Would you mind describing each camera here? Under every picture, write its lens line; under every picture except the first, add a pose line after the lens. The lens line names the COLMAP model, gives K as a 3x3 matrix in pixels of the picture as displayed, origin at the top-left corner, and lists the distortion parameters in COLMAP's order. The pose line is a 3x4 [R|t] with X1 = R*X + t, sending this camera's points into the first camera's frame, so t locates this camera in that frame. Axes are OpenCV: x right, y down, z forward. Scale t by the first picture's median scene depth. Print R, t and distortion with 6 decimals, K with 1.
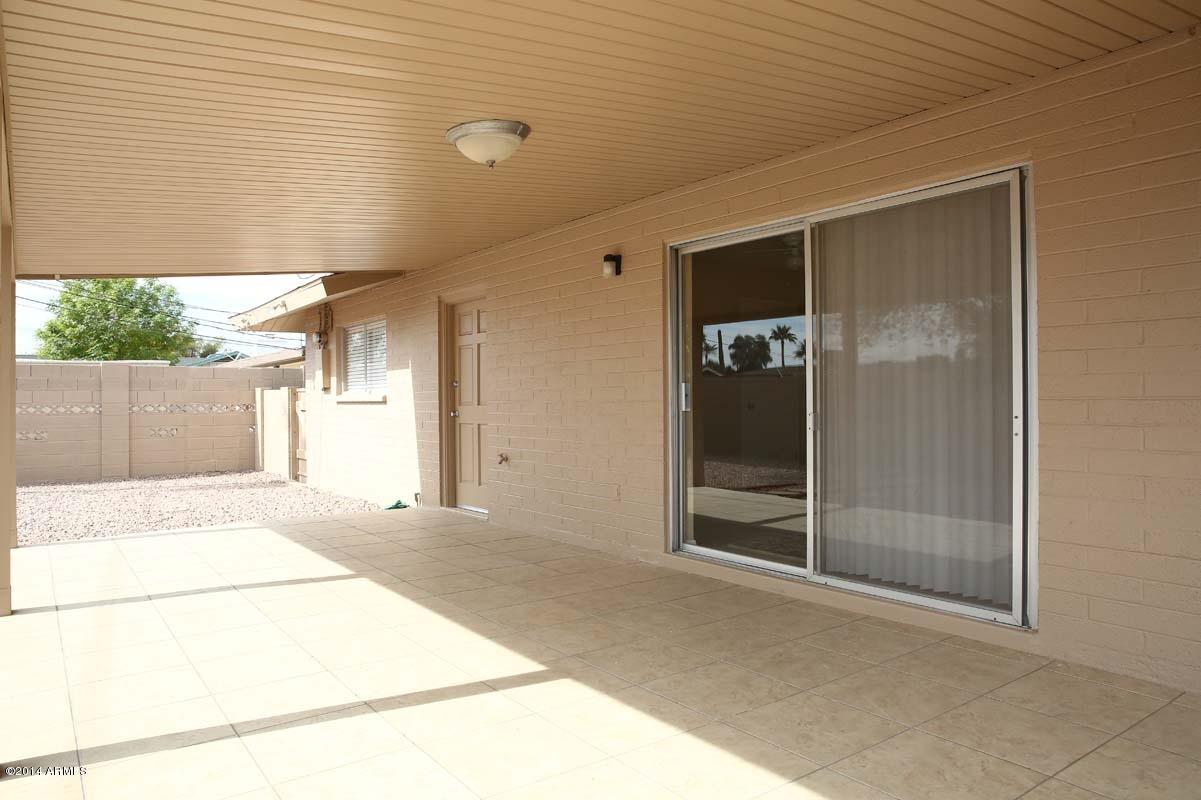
lens RADIAL K [[826.4, 0, 598.6], [0, 826.4, 402.4], [0, 0, 1]] dist [-0.003780, 0.001067]
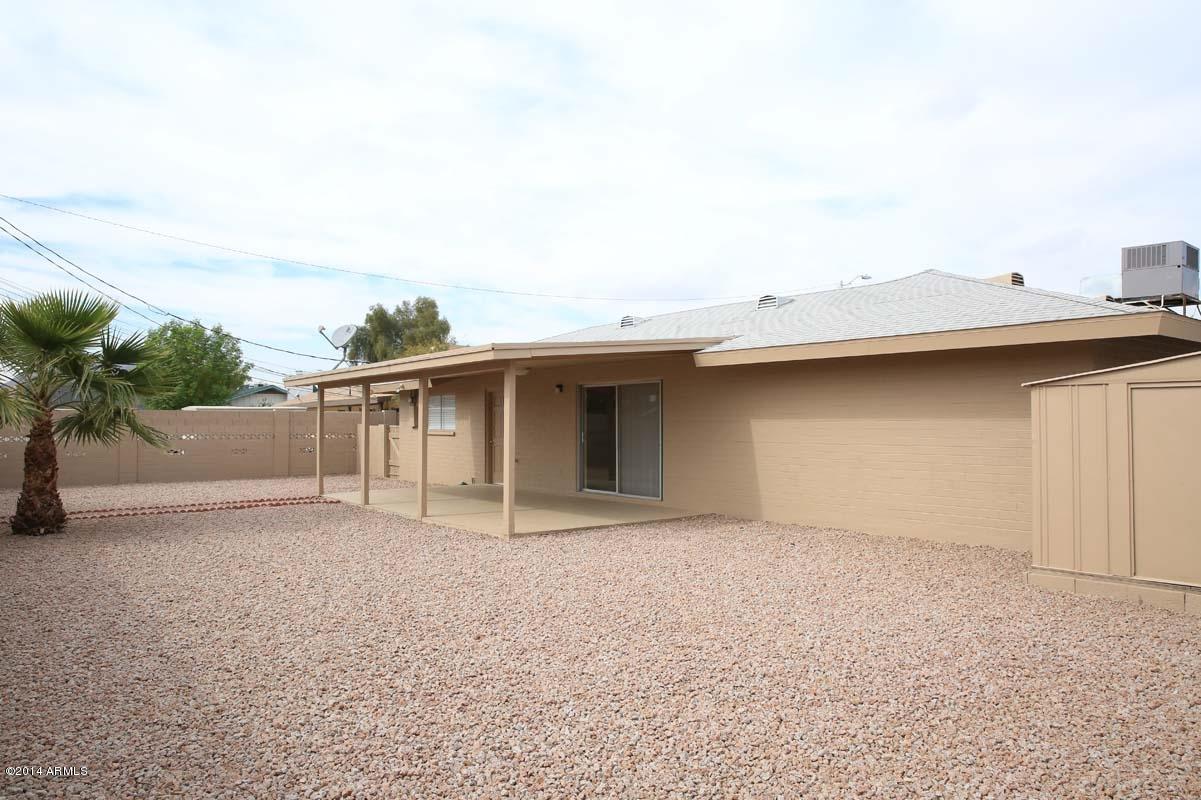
lens RADIAL K [[826.4, 0, 601.2], [0, 826.4, 401.9], [0, 0, 1]] dist [-0.003780, 0.001067]
pose [[0.999636, 0.007936, 0.025801, 0.092206], [-0.007154, 0.999517, -0.030256, -0.041864], [-0.026029, 0.030061, 0.999209, -1.870485]]
